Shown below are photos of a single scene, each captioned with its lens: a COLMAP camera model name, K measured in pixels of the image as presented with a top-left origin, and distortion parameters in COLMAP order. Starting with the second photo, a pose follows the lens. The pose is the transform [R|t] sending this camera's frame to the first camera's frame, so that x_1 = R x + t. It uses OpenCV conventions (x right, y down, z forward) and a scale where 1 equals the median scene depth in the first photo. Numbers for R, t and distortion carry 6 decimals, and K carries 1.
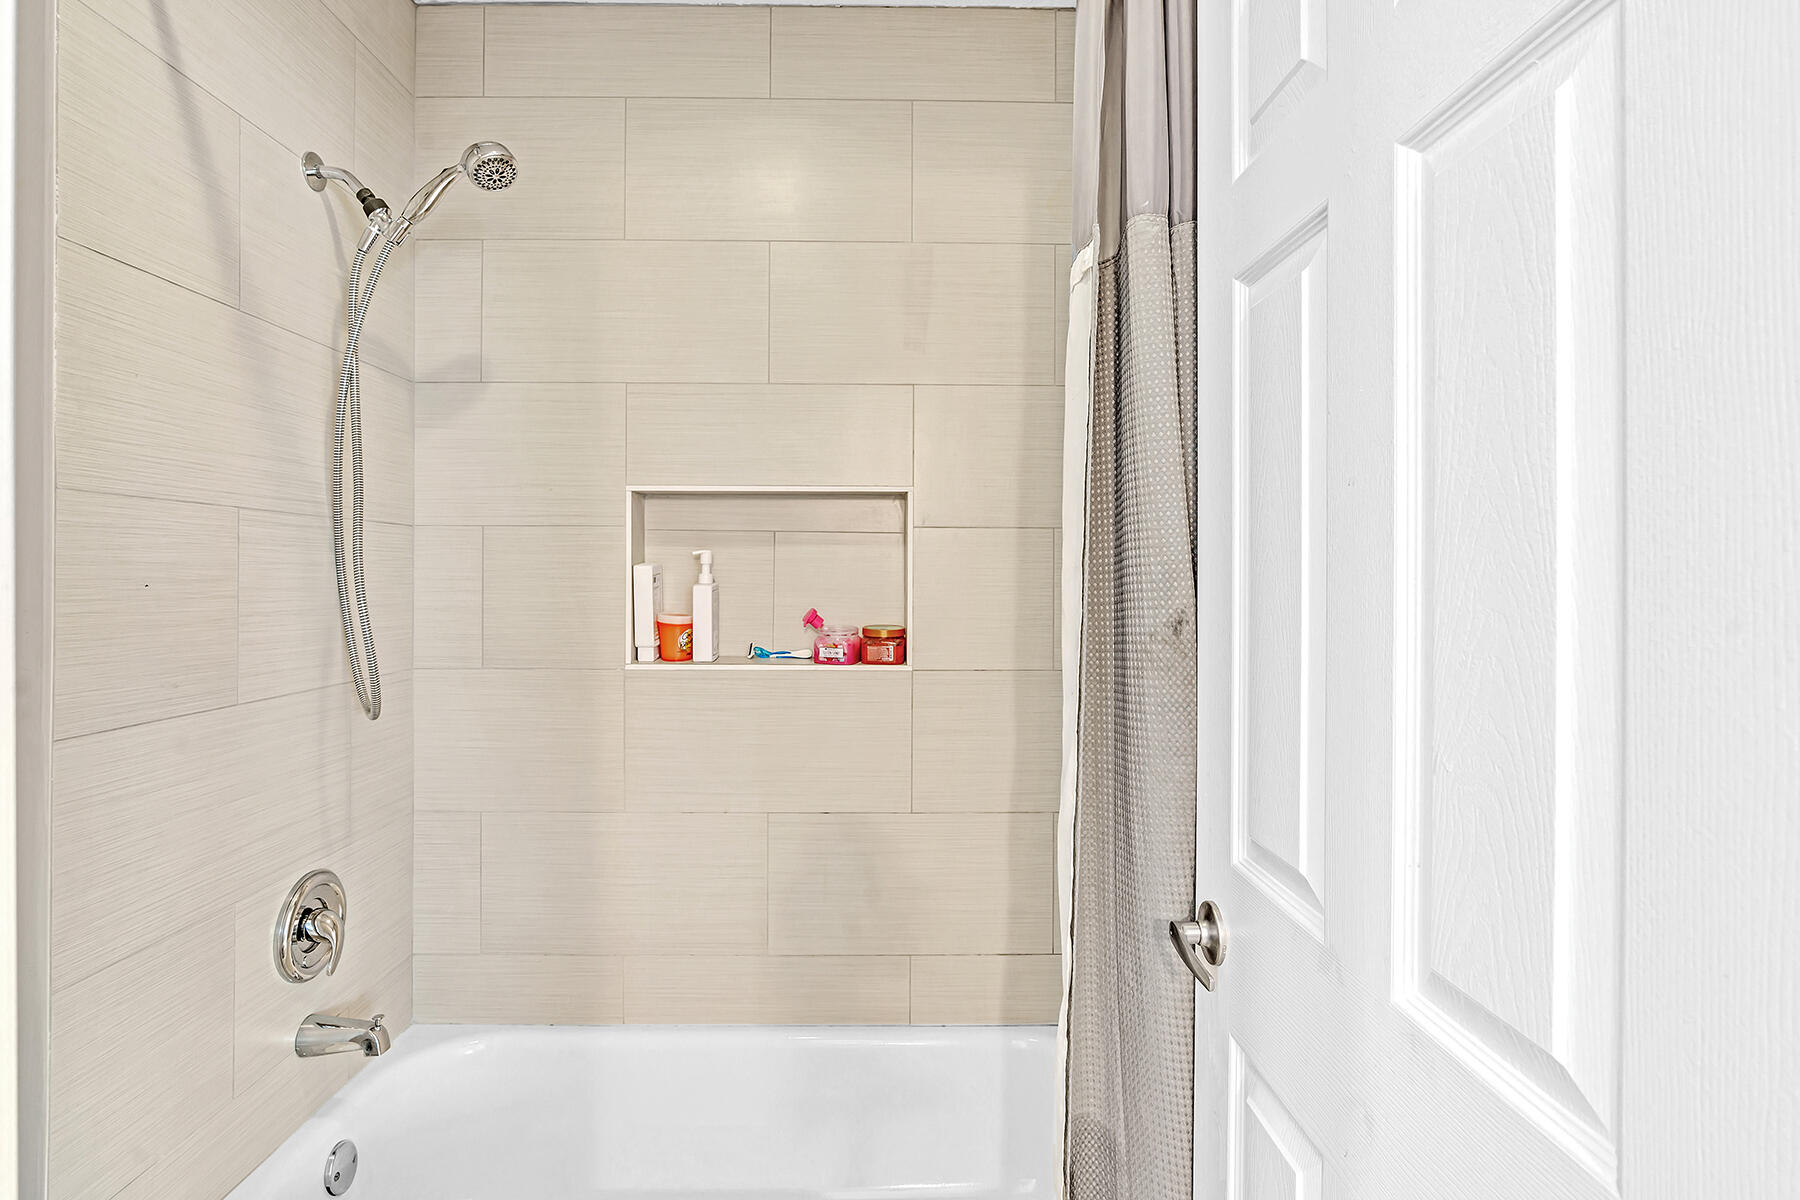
lens RADIAL K [[911.9, 0, 906.1], [0, 911.9, 575.7], [0, 0, 1]] dist [-0.008162, 0.000184]
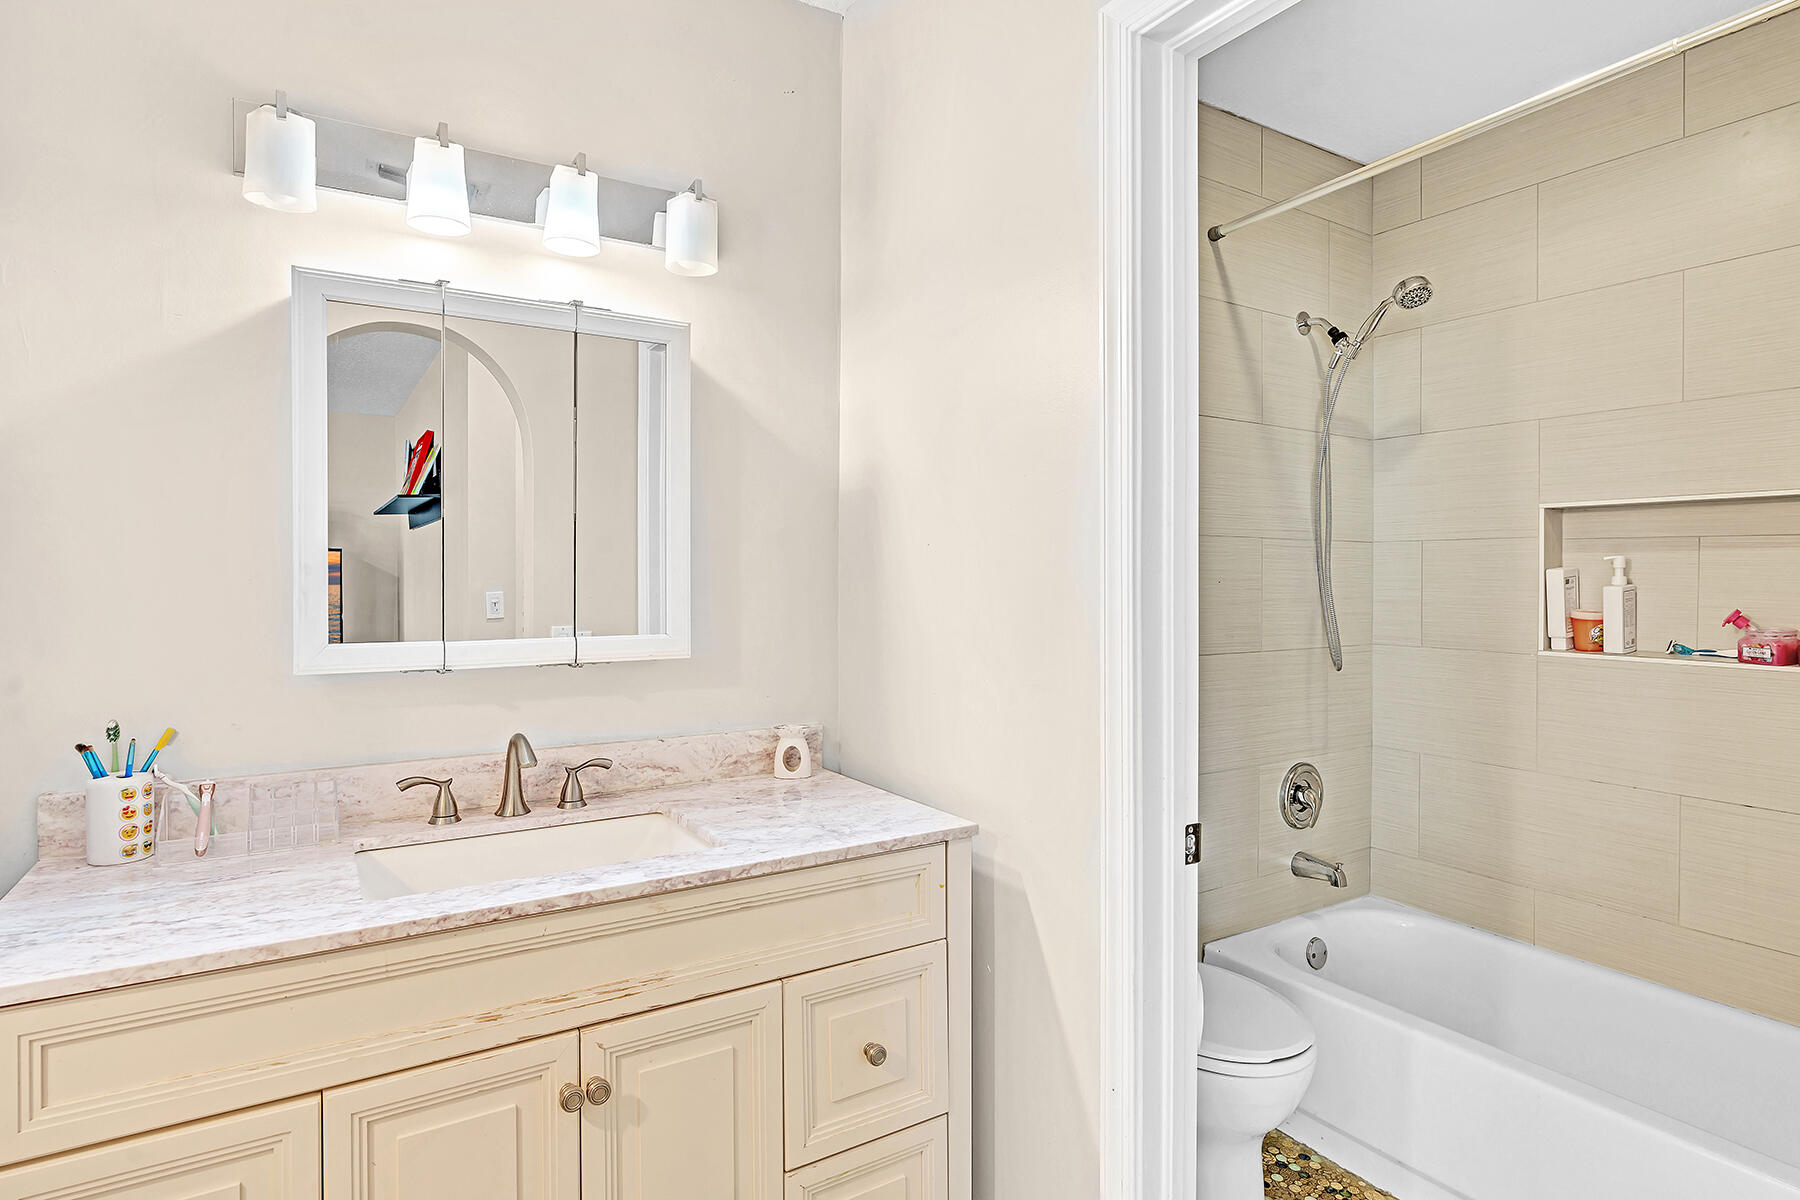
lens RADIAL K [[911.9, 0, 906.1], [0, 911.9, 575.7], [0, 0, 1]] dist [-0.008162, 0.000184]
pose [[0.521590, -0.001691, -0.853194, 0.290966], [-0.002365, 0.999991, -0.003428, 0.003103], [0.853193, 0.003806, 0.521582, -0.358887]]
